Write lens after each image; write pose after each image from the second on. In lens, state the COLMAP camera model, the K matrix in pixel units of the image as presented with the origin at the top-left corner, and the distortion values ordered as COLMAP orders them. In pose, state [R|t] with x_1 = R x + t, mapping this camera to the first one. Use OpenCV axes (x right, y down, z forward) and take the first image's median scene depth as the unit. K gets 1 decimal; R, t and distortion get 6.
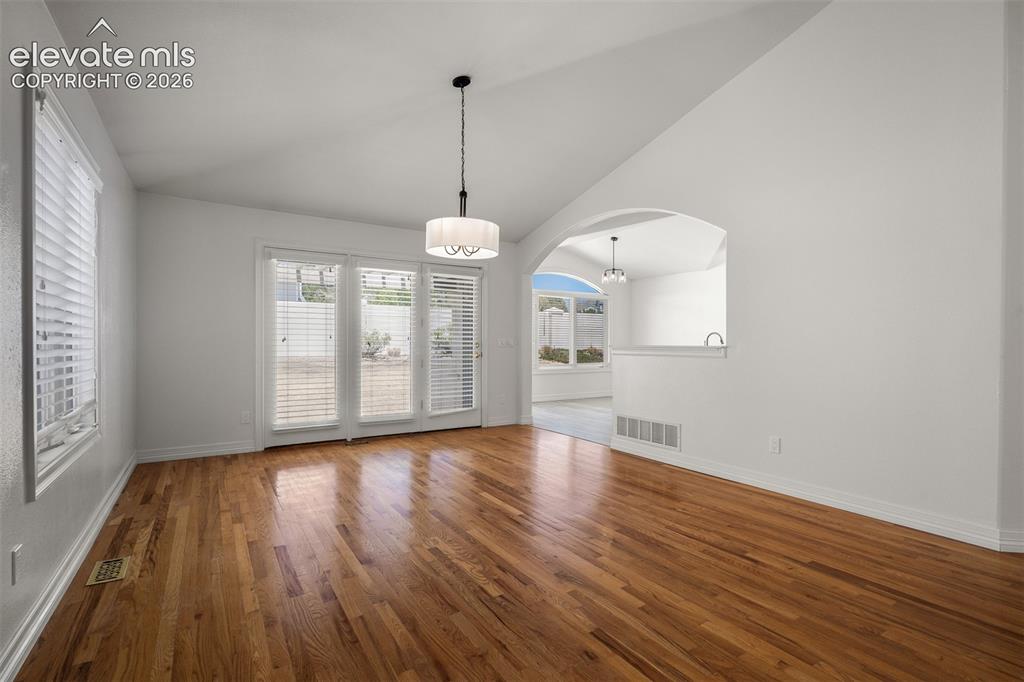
lens RADIAL K [[483.2, 0, 512.6], [0, 483.2, 343.3], [0, 0, 1]] dist [0.005329, 0.000622]
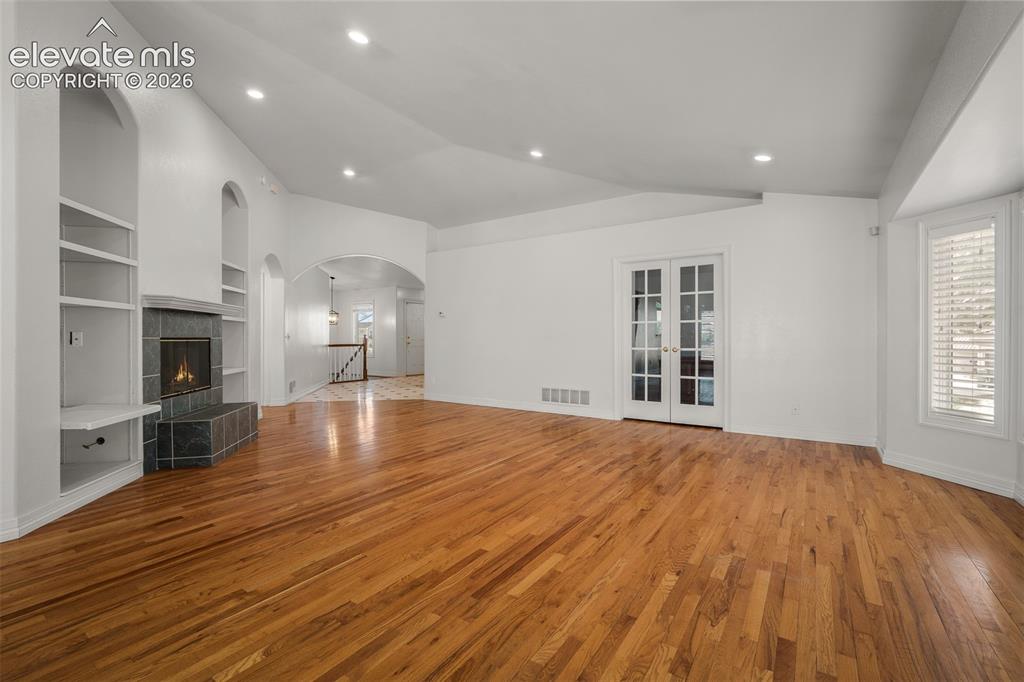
lens RADIAL K [[455.4, 0, 509.6], [0, 455.4, 338.3], [0, 0, 1]] dist [-0.003467, -0.000352]
pose [[-0.402147, -0.012925, 0.915484, -0.386253], [-0.005609, 0.999916, 0.011654, -0.020622], [-0.915558, -0.000448, -0.402186, 0.543971]]
